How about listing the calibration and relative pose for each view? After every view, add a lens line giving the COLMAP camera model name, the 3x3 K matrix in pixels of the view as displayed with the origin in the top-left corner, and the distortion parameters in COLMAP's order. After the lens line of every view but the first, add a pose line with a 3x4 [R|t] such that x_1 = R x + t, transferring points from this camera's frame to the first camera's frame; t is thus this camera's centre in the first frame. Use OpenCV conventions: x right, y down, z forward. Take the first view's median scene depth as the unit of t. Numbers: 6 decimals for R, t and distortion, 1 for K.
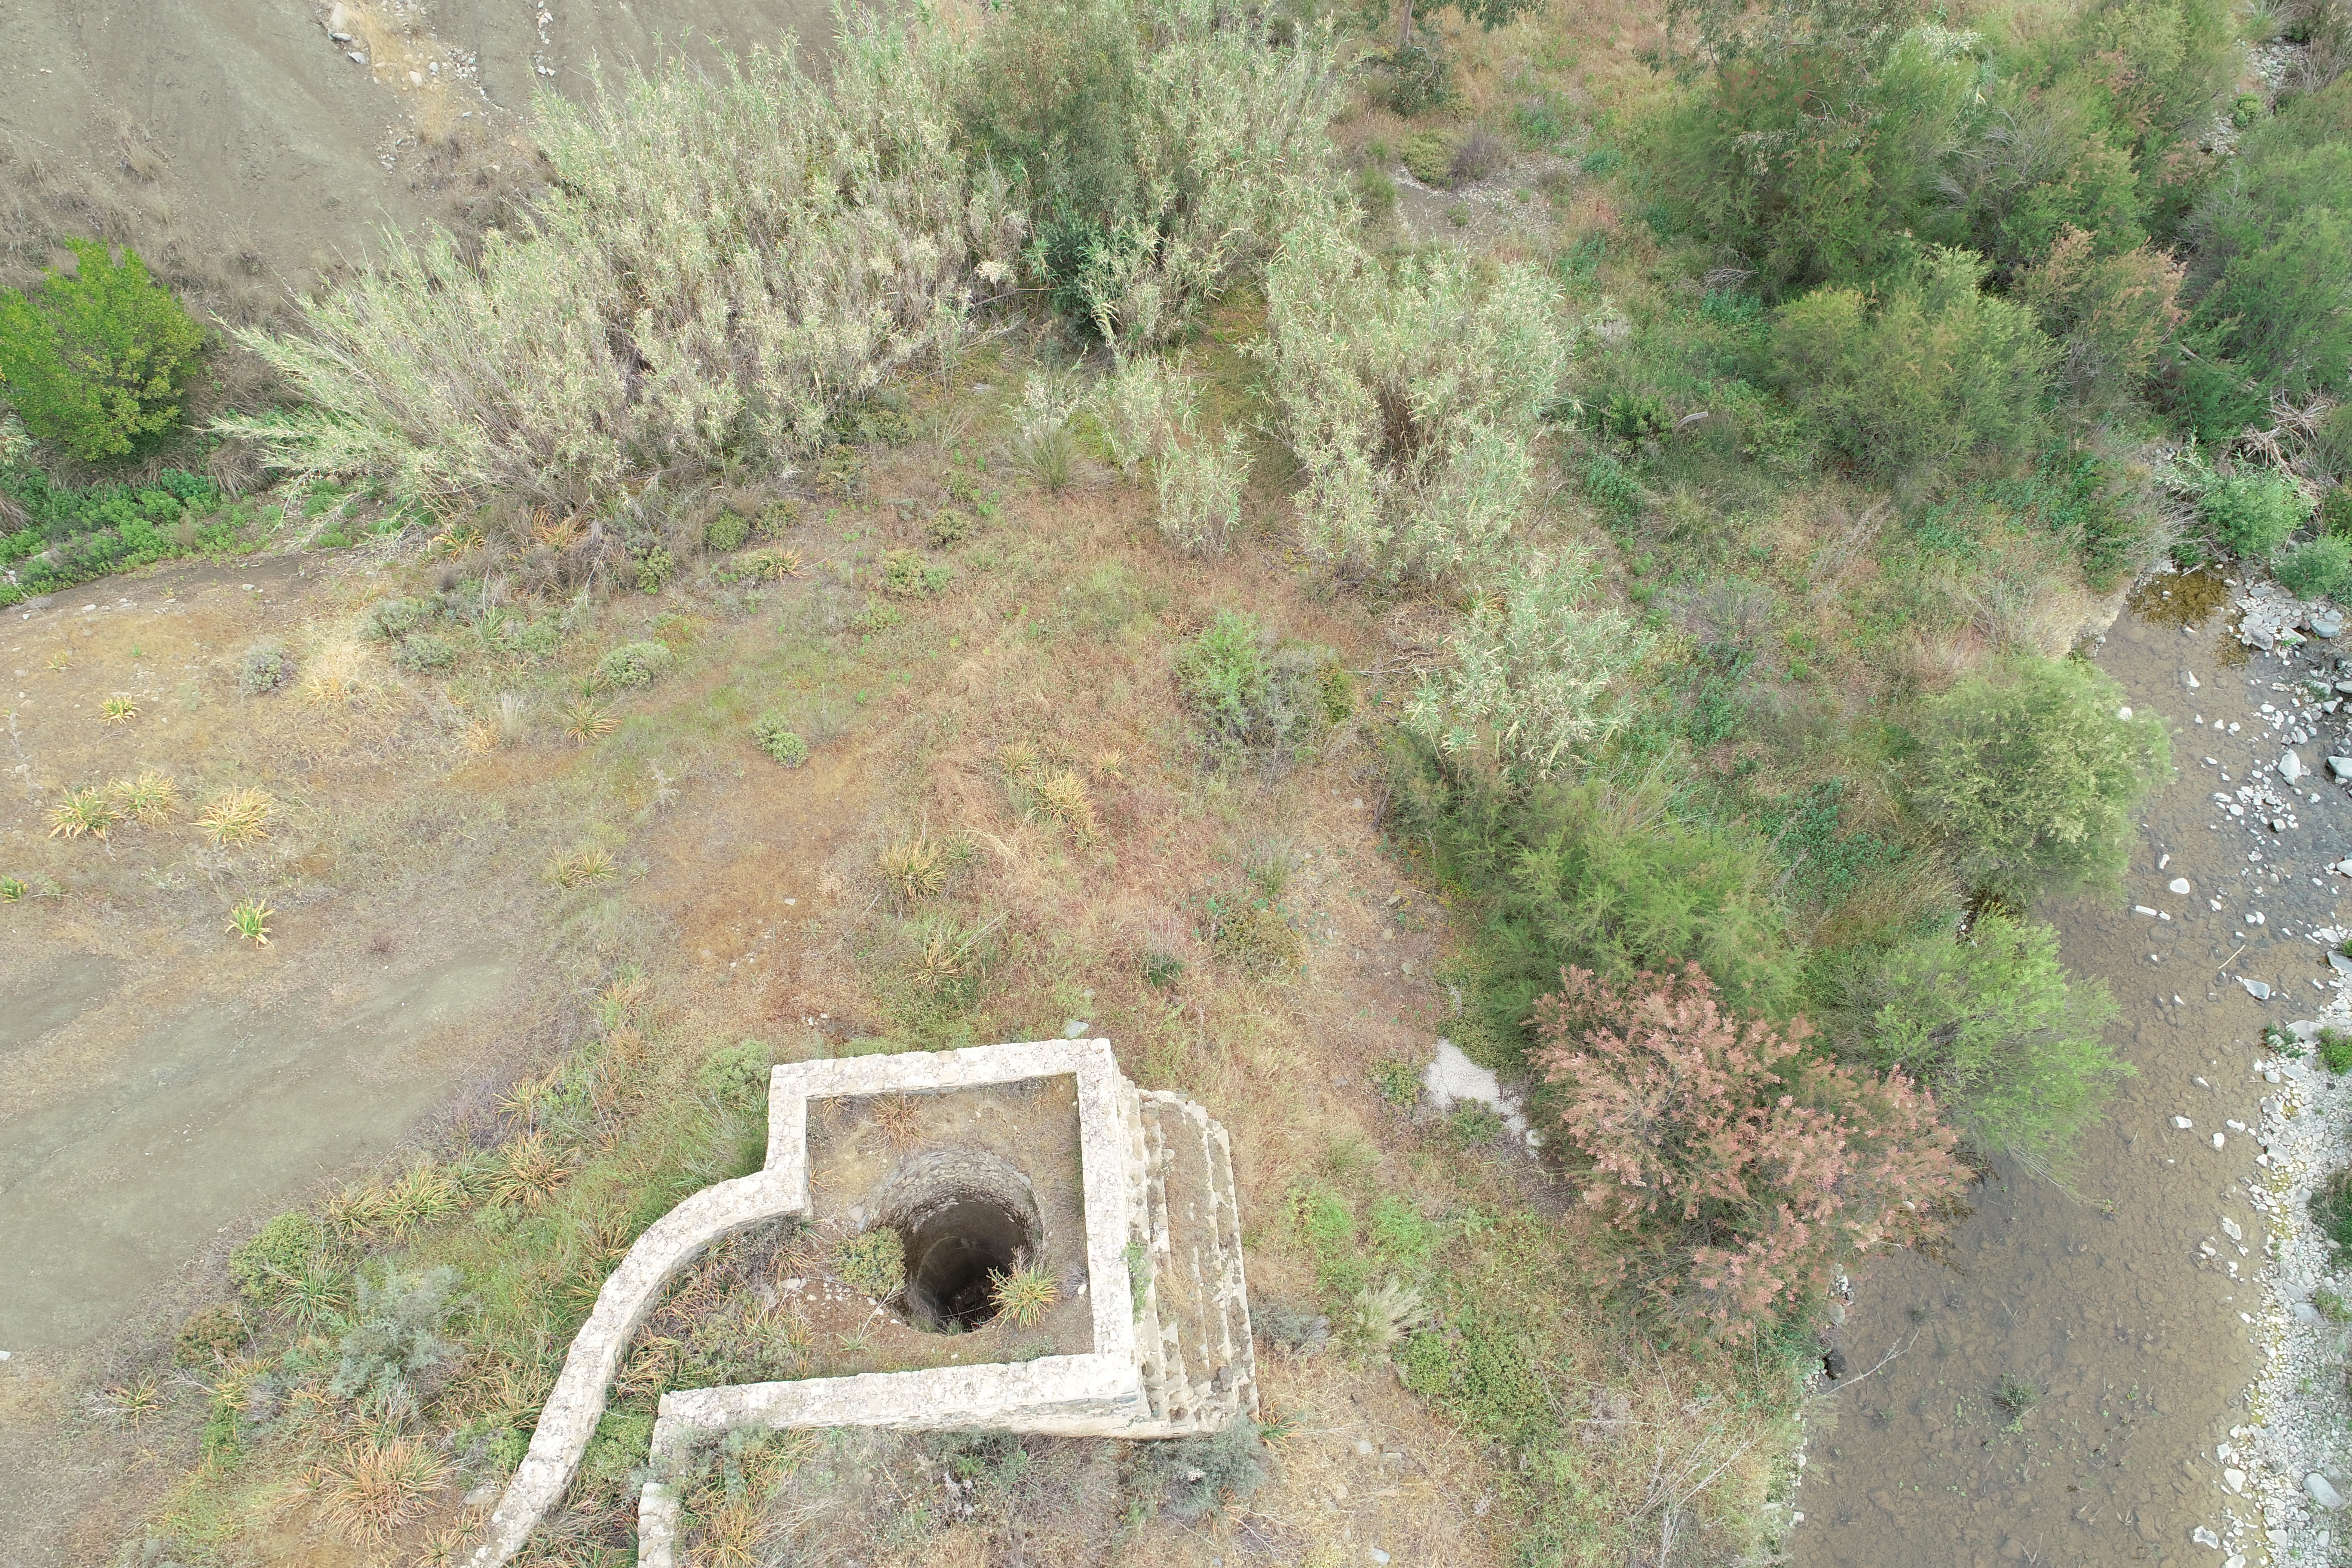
lens RADIAL K [[1572.2, 0, 1173.0], [0, 1572.2, 787.5], [0, 0, 1]] dist [-0.001477, -0.000297]
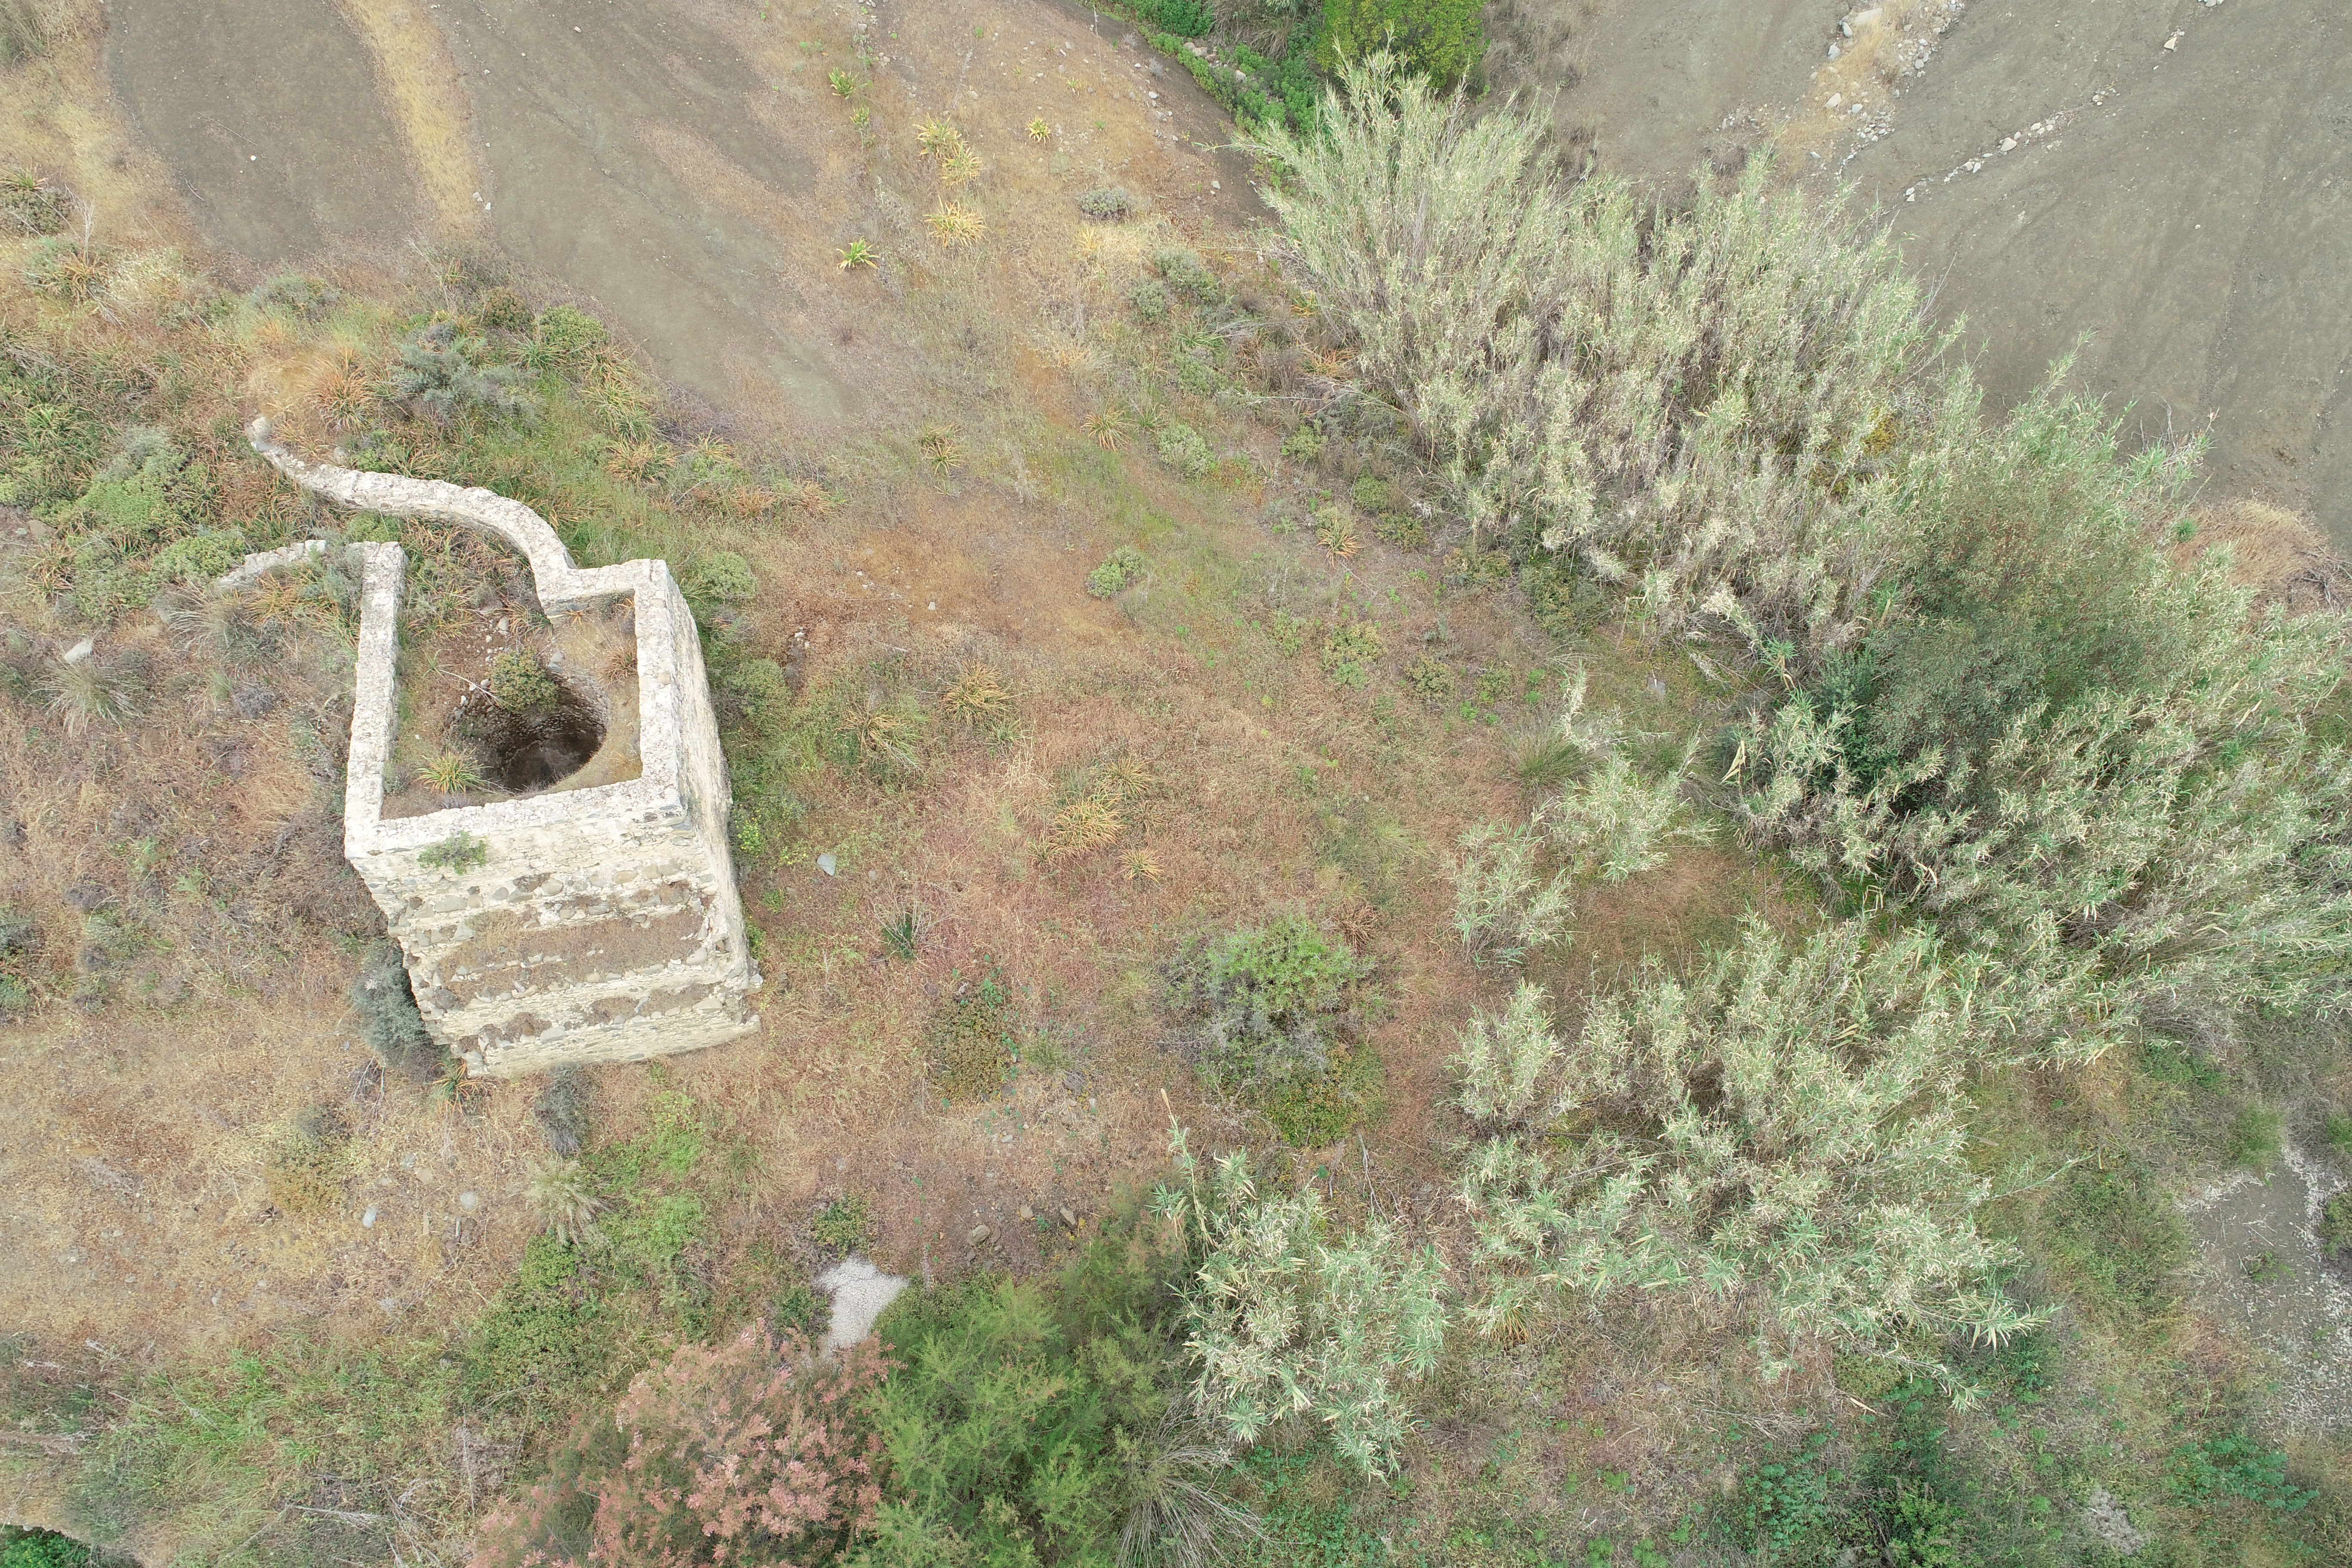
lens RADIAL K [[1572.2, 0, 1172.9], [0, 1572.2, 785.9], [0, 0, 1]] dist [-0.001477, -0.000297]
pose [[0.110989, 0.847625, -0.518858, 0.508624], [-0.852267, 0.349726, 0.389016, -0.512909], [0.511198, 0.399029, 0.761218, 0.345880]]
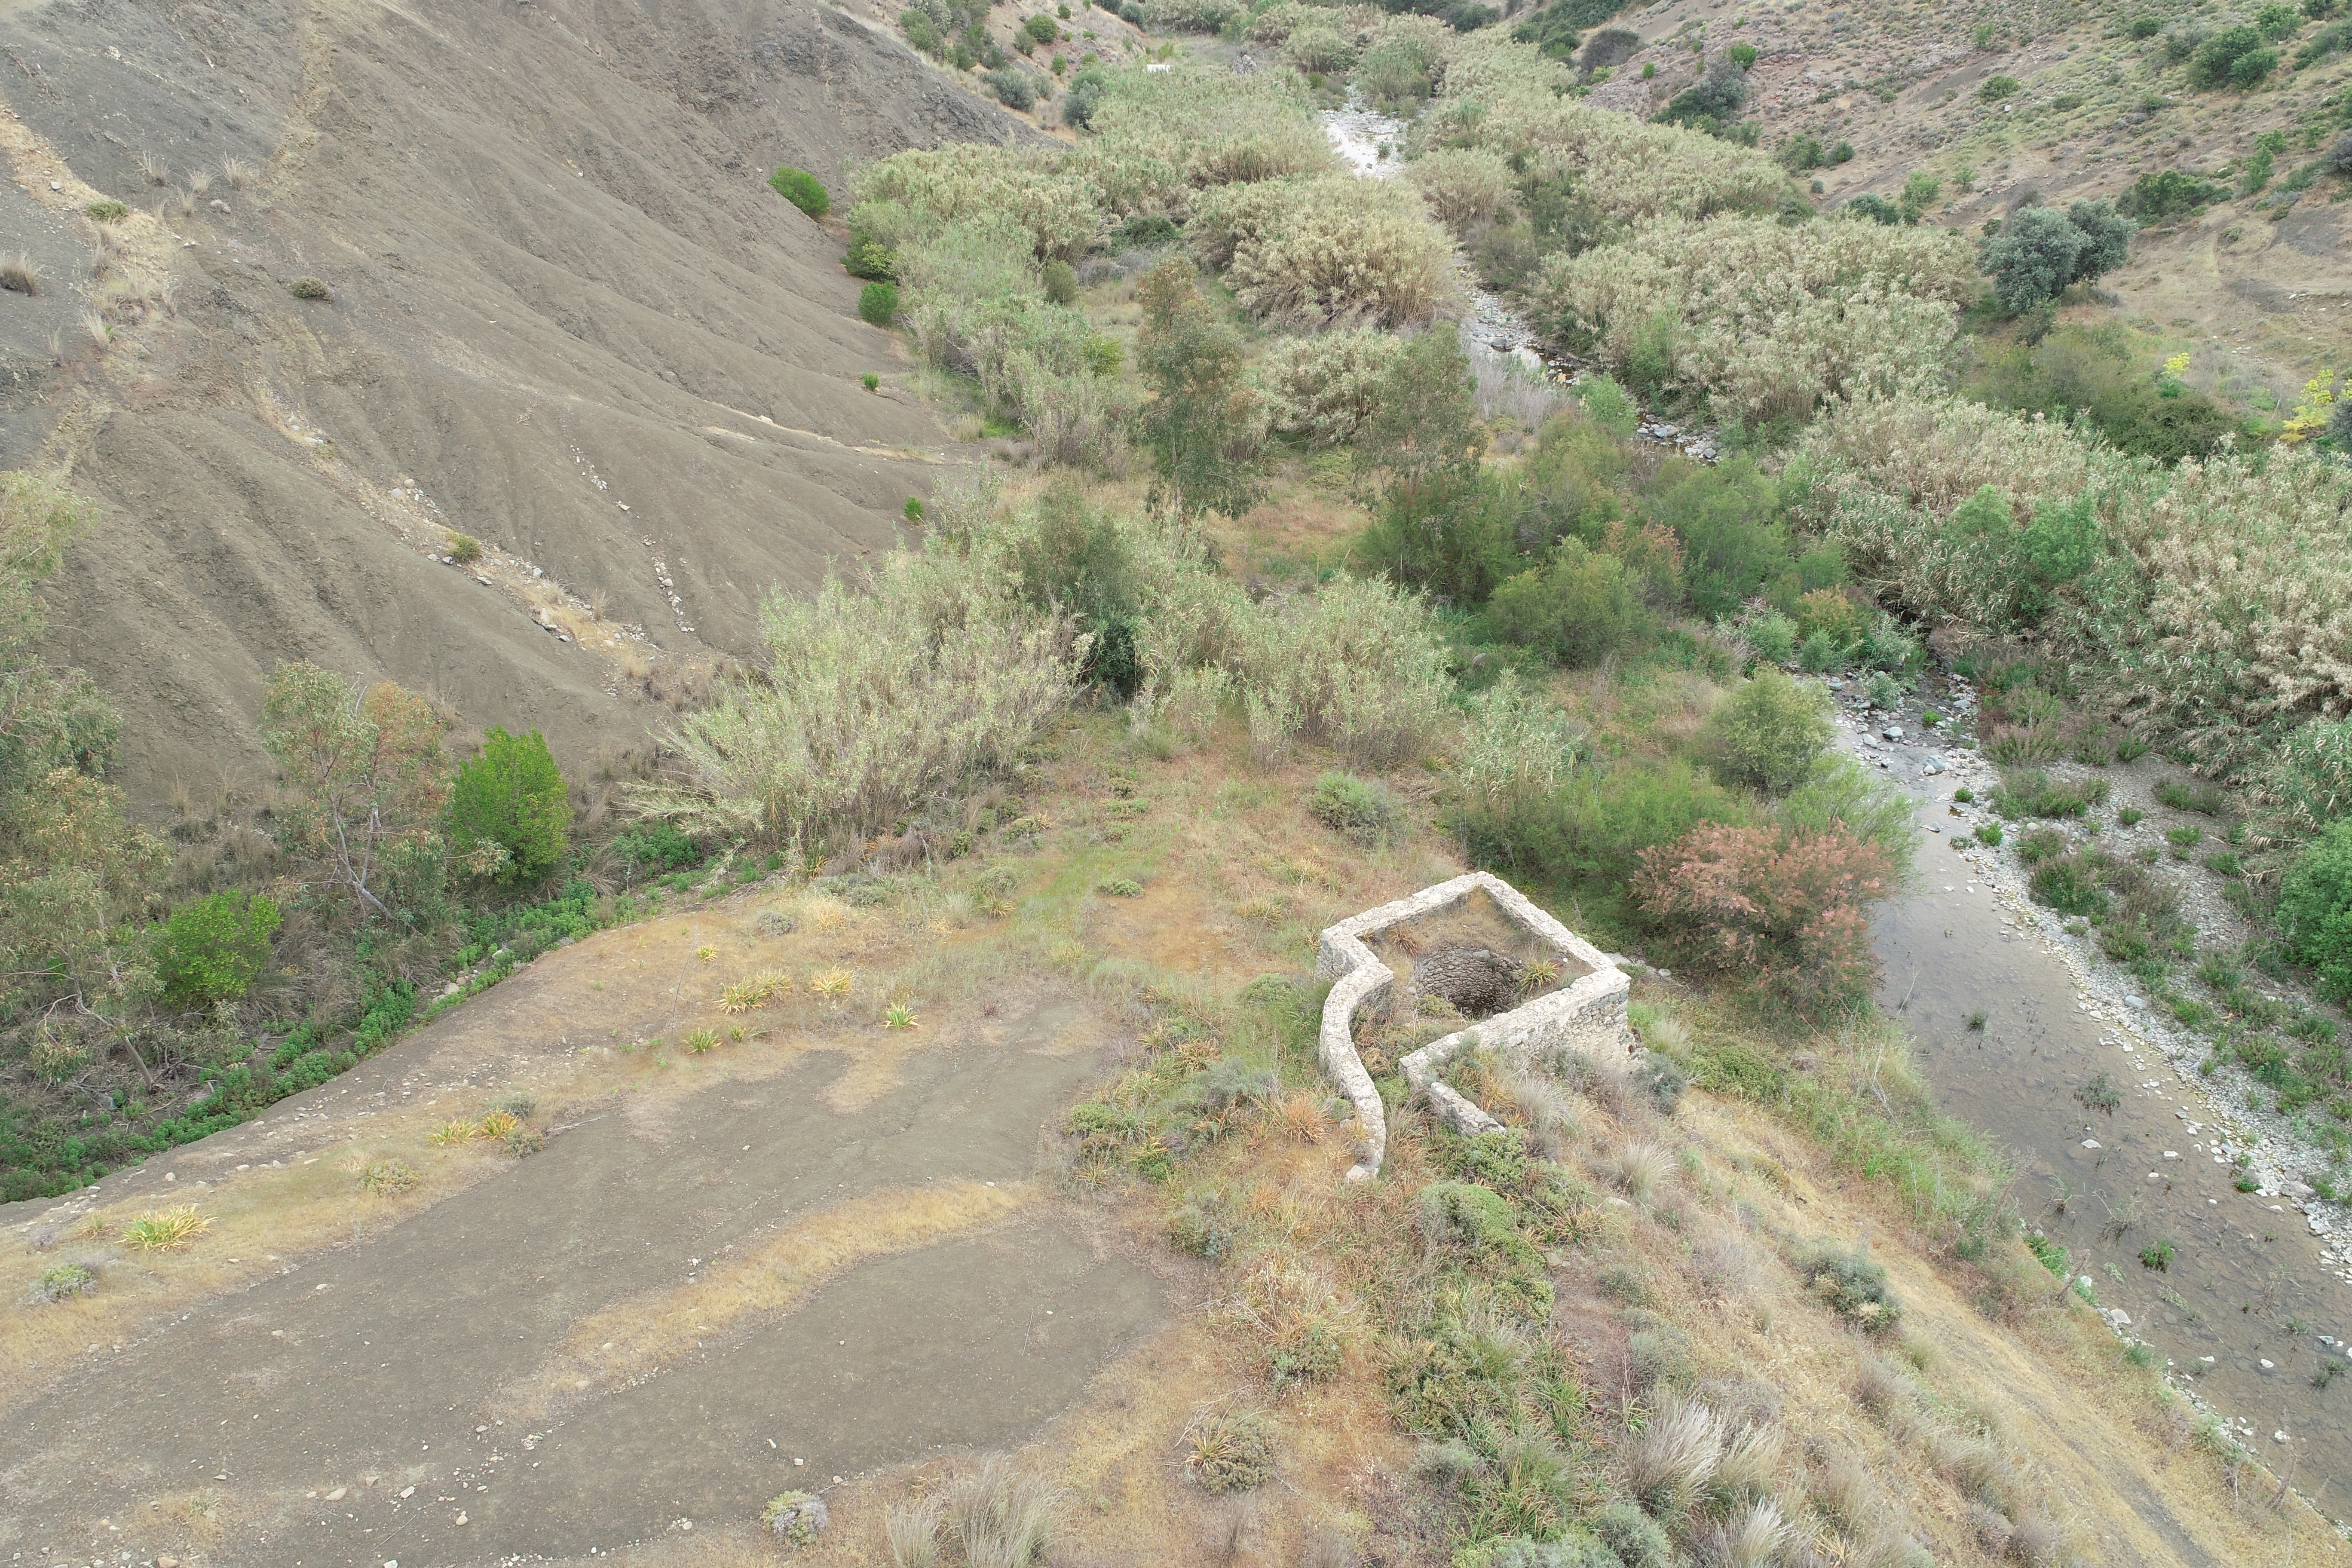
lens RADIAL K [[1572.2, 0, 1173.1], [0, 1572.2, 787.1], [0, 0, 1]] dist [-0.001477, -0.000297]
pose [[0.898448, -0.230678, 0.373602, -0.894899], [0.373485, 0.848890, -0.374025, 0.558193], [-0.230868, 0.475577, 0.848839, -0.363049]]
